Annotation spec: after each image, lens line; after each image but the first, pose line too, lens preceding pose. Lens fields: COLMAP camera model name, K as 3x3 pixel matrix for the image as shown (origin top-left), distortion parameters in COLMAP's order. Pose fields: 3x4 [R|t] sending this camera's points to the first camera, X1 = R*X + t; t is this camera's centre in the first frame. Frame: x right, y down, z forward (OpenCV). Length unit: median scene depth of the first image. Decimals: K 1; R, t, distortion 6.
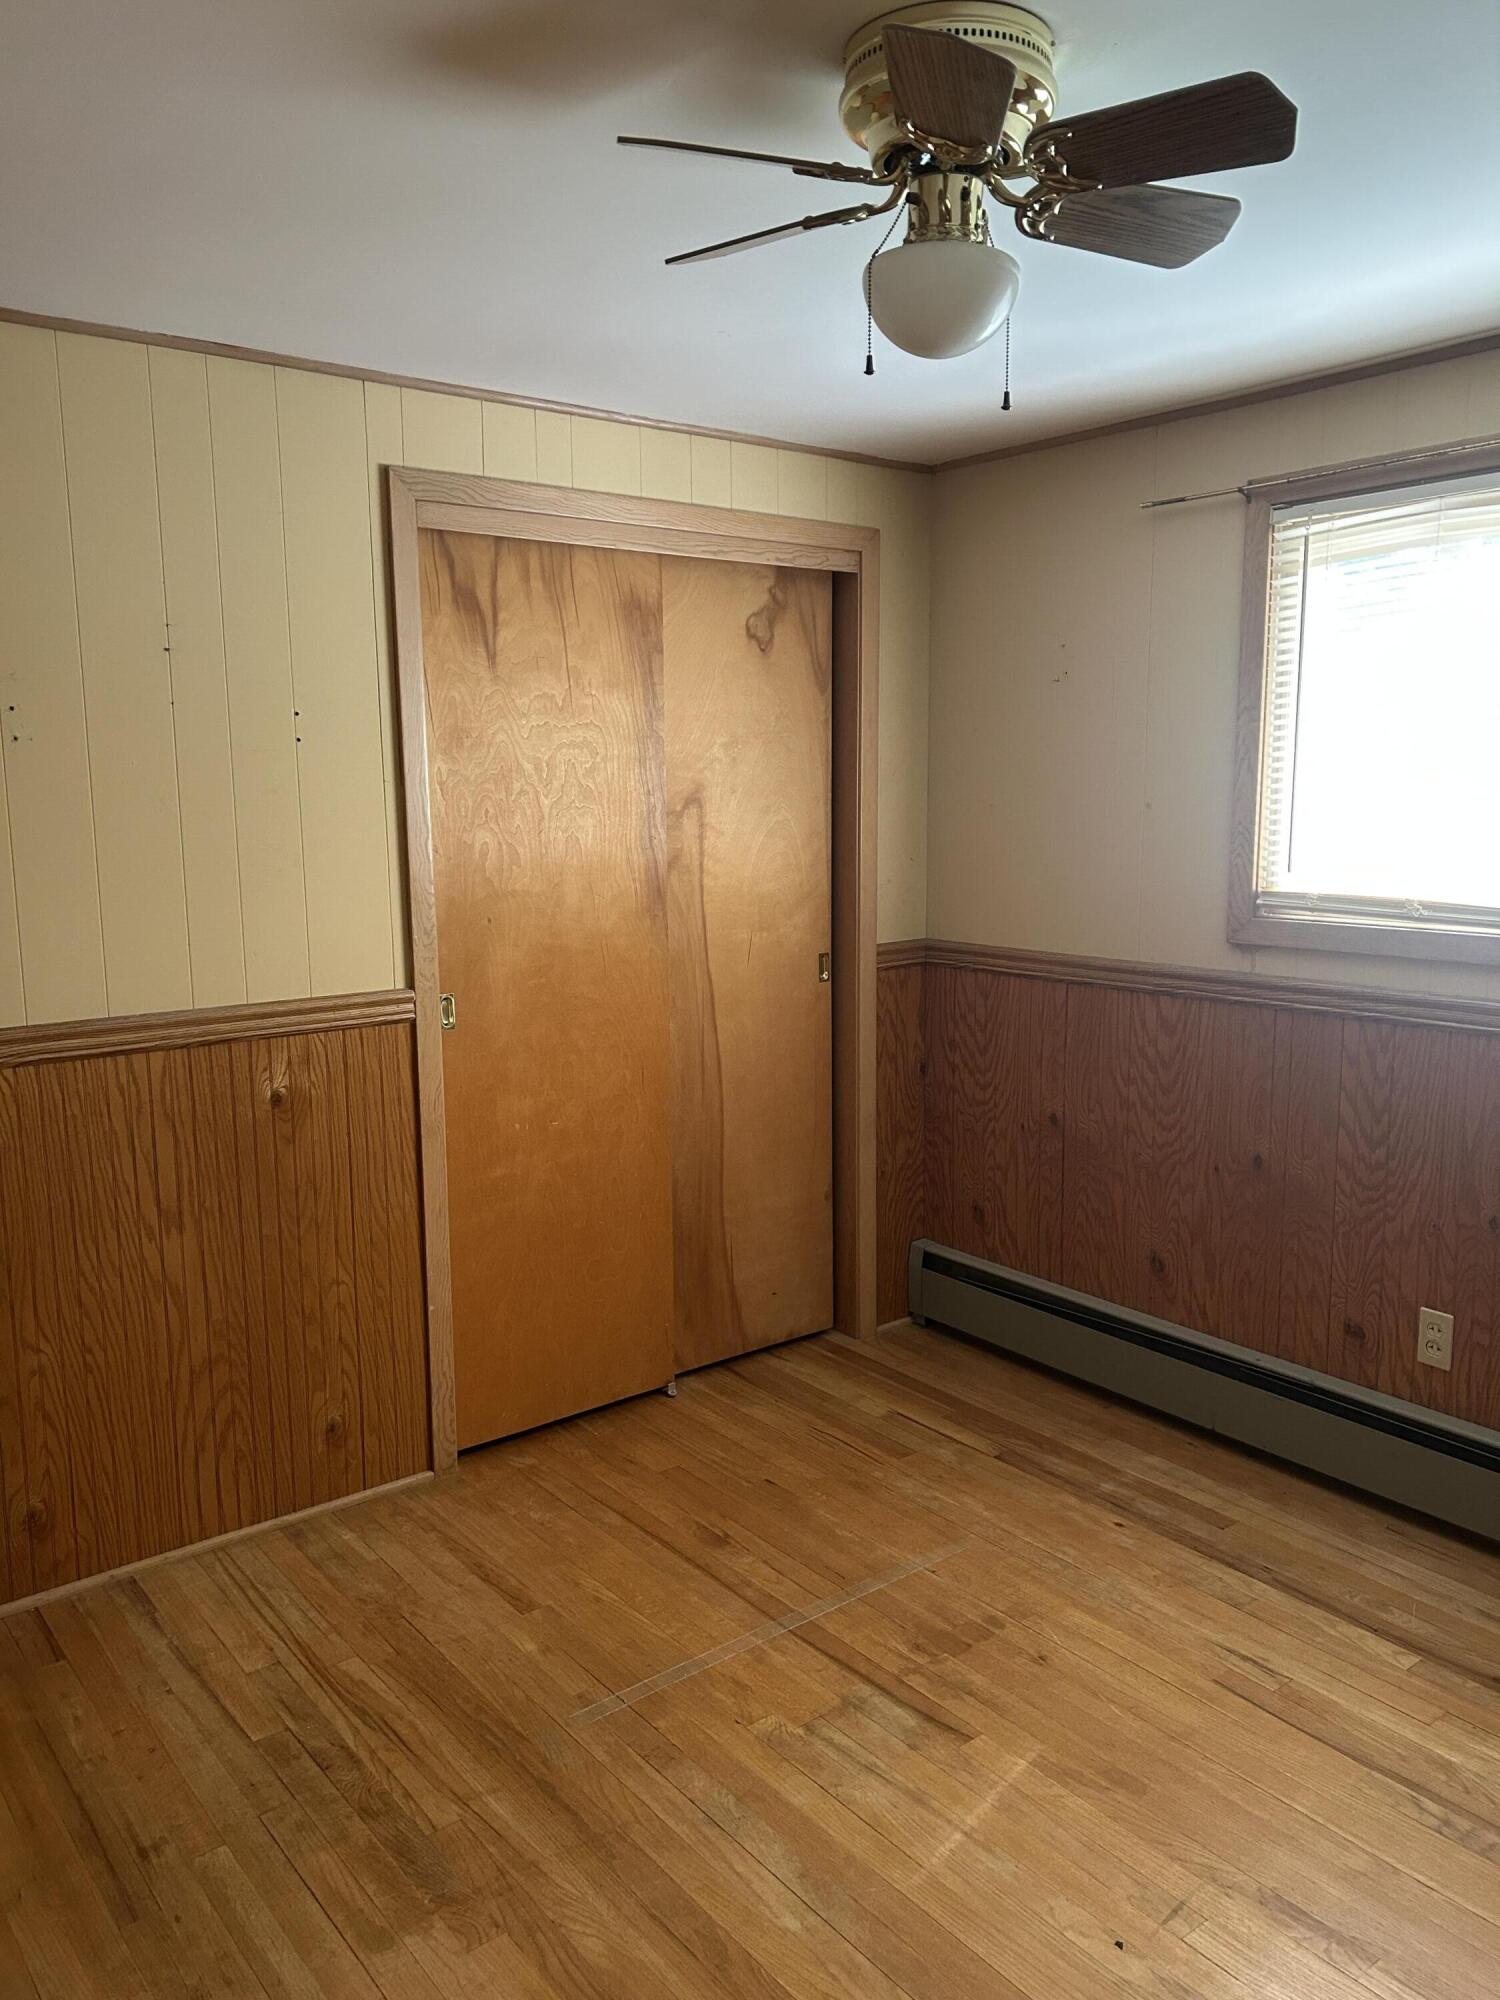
lens RADIAL K [[1503.0, 0, 756.0], [0, 1503.0, 998.3], [0, 0, 1]] dist [0.063487, -0.070639]
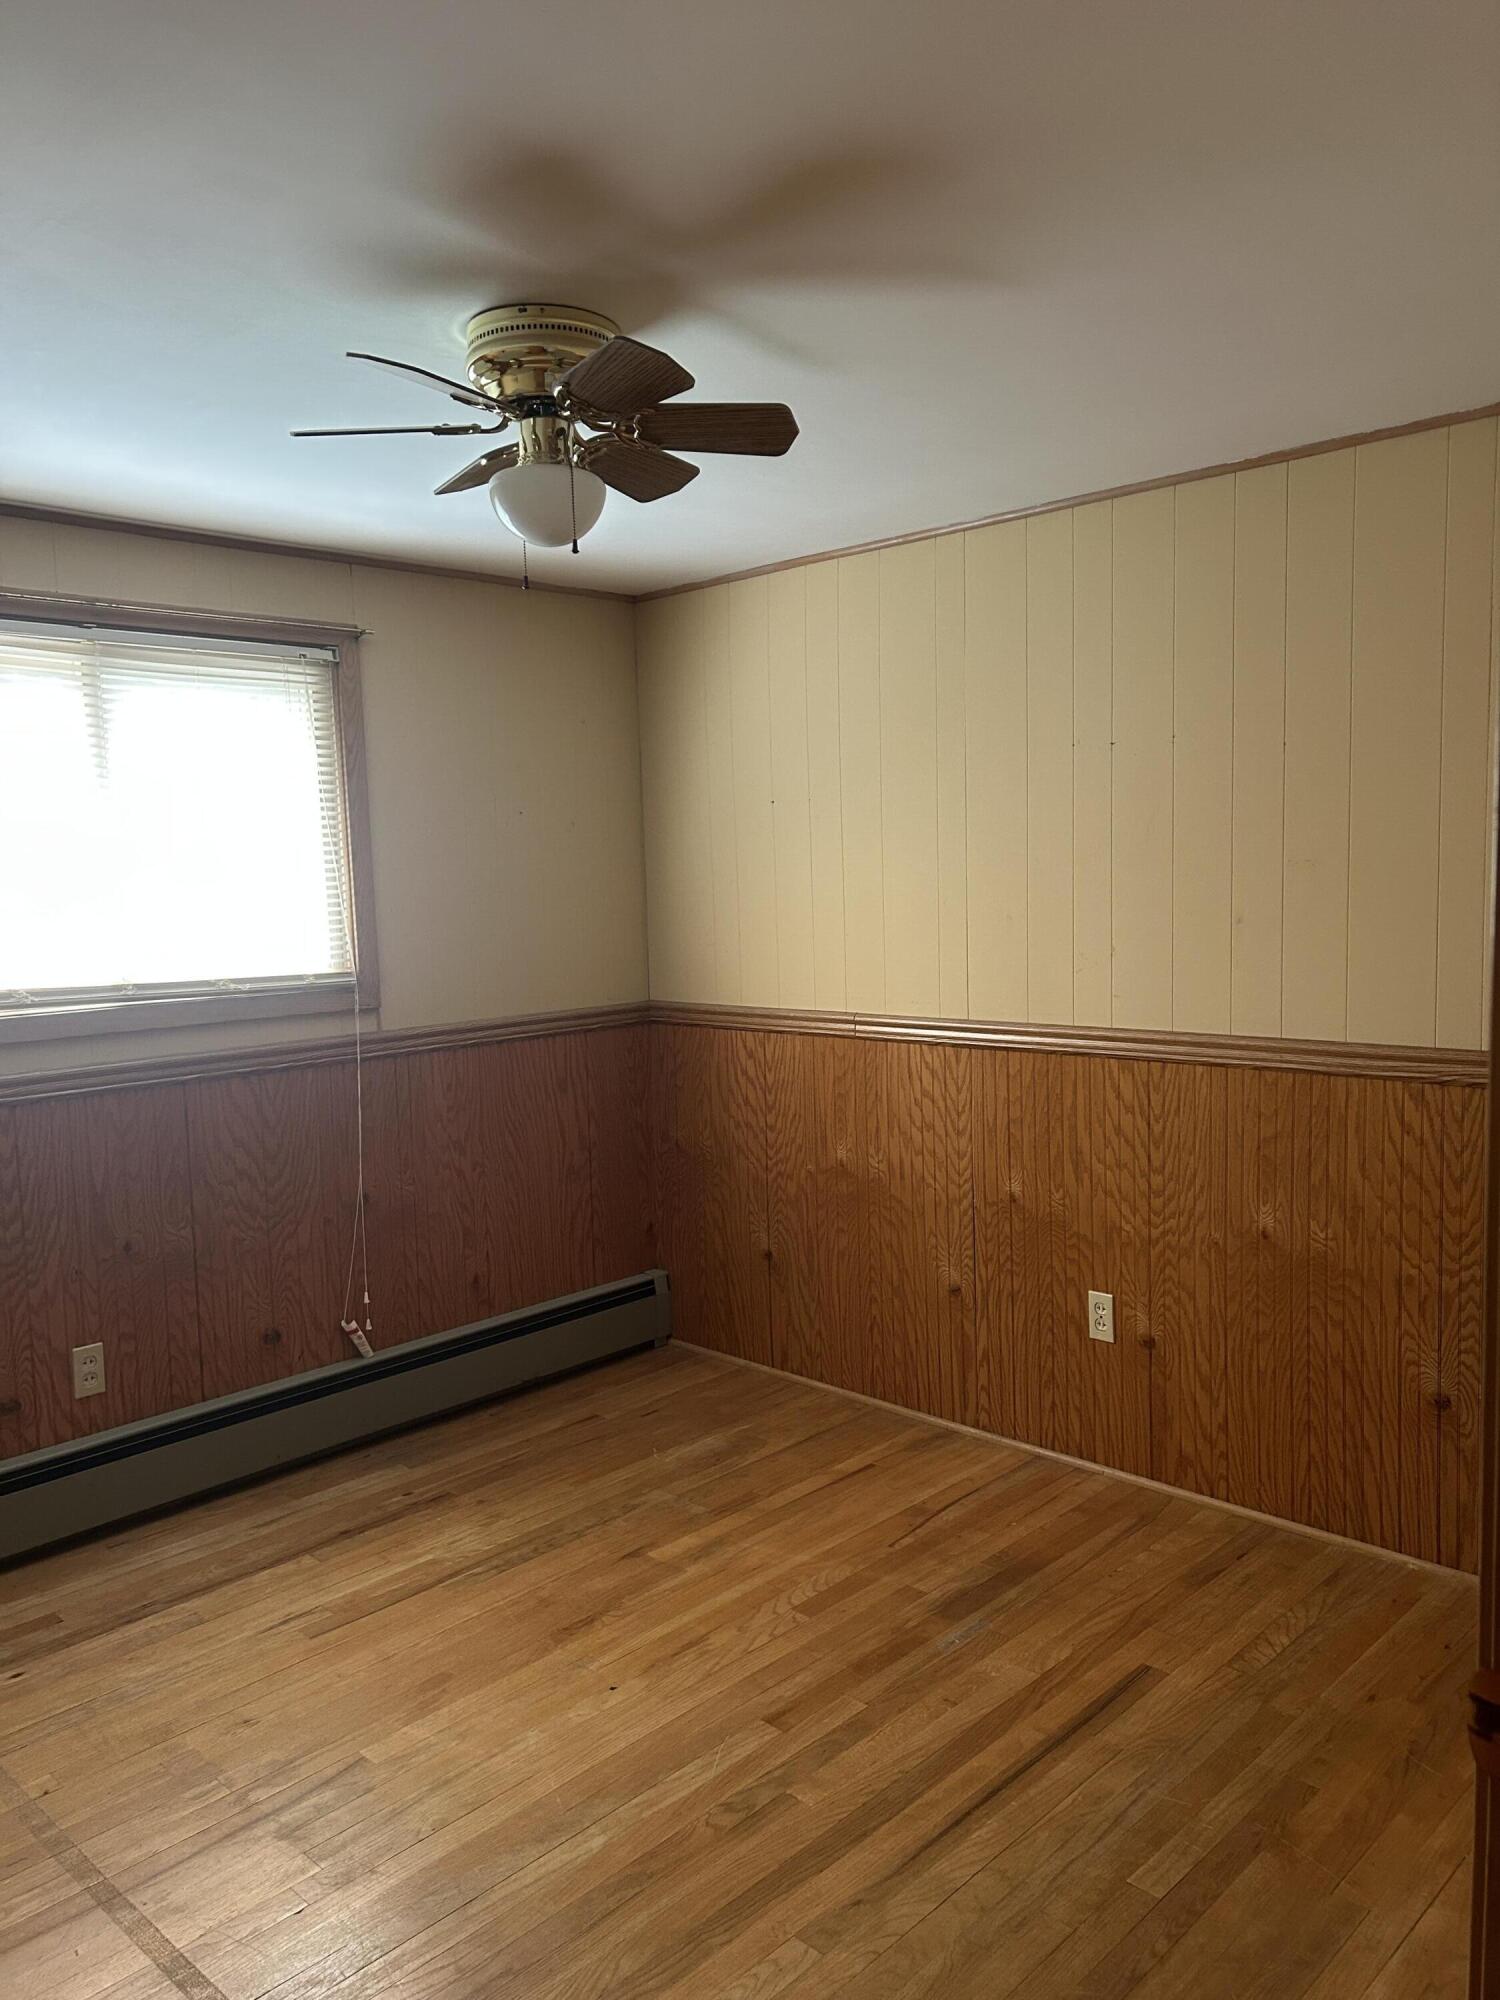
lens RADIAL K [[1503.0, 0, 755.5], [0, 1503.0, 1003.6], [0, 0, 1]] dist [0.063487, -0.070639]
pose [[-0.148274, -0.074297, 0.986152, -0.738874], [0.167678, 0.980847, 0.099109, -0.074796], [-0.974628, 0.180051, -0.132976, 0.628547]]
